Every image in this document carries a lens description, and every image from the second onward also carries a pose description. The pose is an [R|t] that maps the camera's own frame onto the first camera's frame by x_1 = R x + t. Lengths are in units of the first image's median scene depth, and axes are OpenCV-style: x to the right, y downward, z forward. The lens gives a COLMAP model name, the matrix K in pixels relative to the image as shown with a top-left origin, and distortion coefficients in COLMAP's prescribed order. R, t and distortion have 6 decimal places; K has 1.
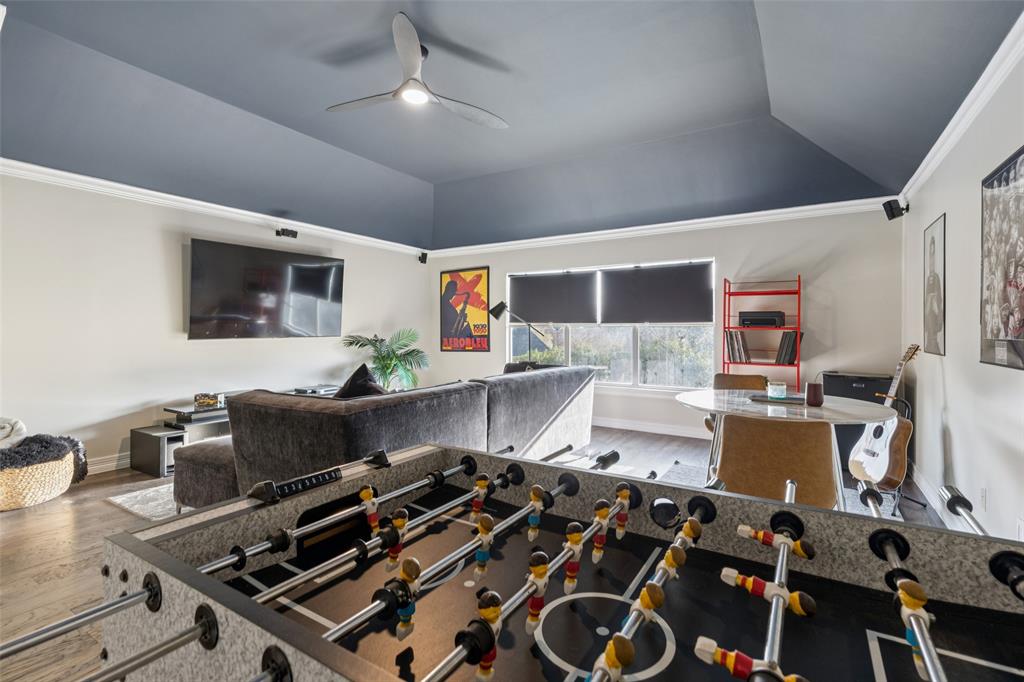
lens RADIAL K [[467.9, 0, 512.1], [0, 467.9, 334.5], [0, 0, 1]] dist [0.003229, 0.000472]
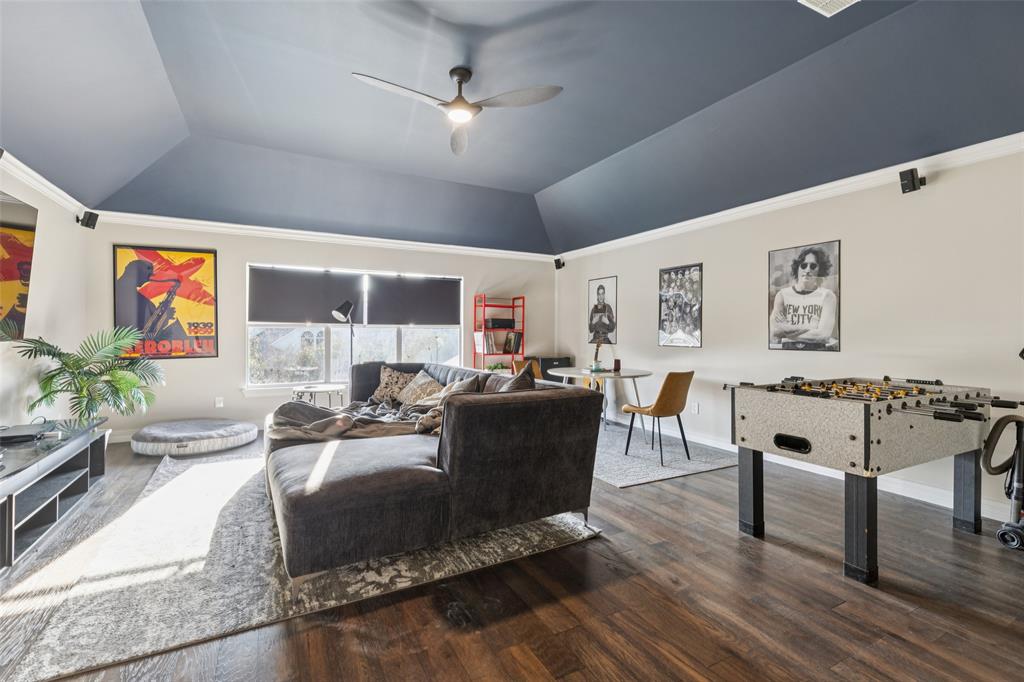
lens RADIAL K [[467.9, 0, 518.2], [0, 467.9, 333.9], [0, 0, 1]] dist [0.003229, 0.000472]
pose [[0.487835, -0.002851, 0.872931, -0.496995], [0.004673, 0.999989, 0.000654, -0.000970], [-0.872923, 0.003760, 0.487843, 0.160107]]
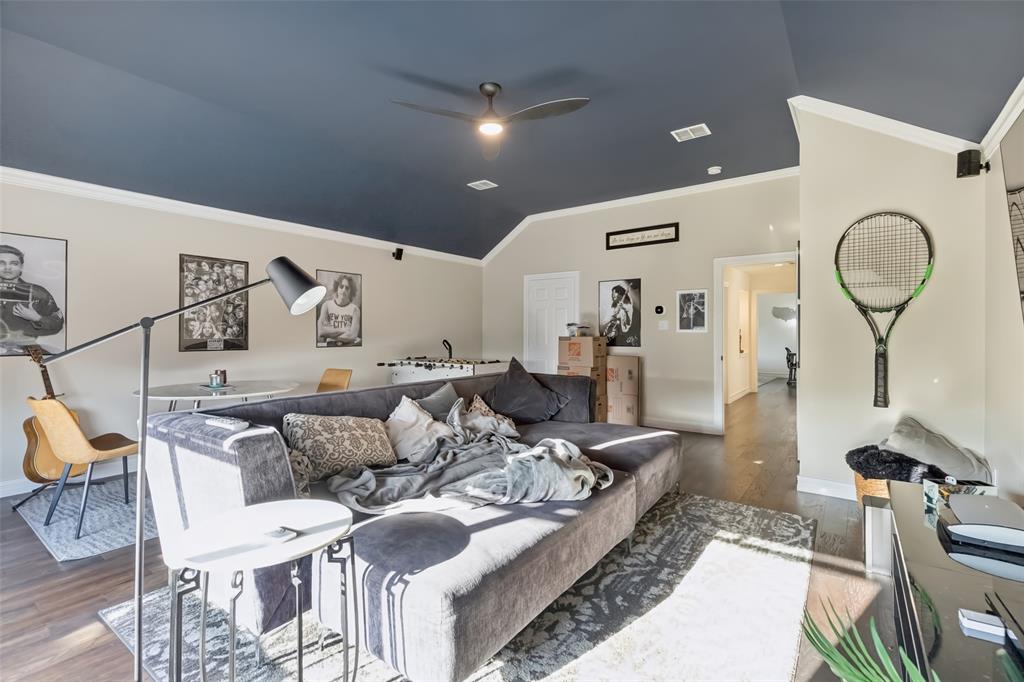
lens RADIAL K [[467.9, 0, 516.7], [0, 467.9, 335.3], [0, 0, 1]] dist [0.003229, 0.000472]
pose [[-0.998099, -0.006684, 0.061266, -0.156185], [-0.005749, 0.999864, 0.015433, -0.013326], [-0.061361, 0.015051, -0.998002, 0.962530]]
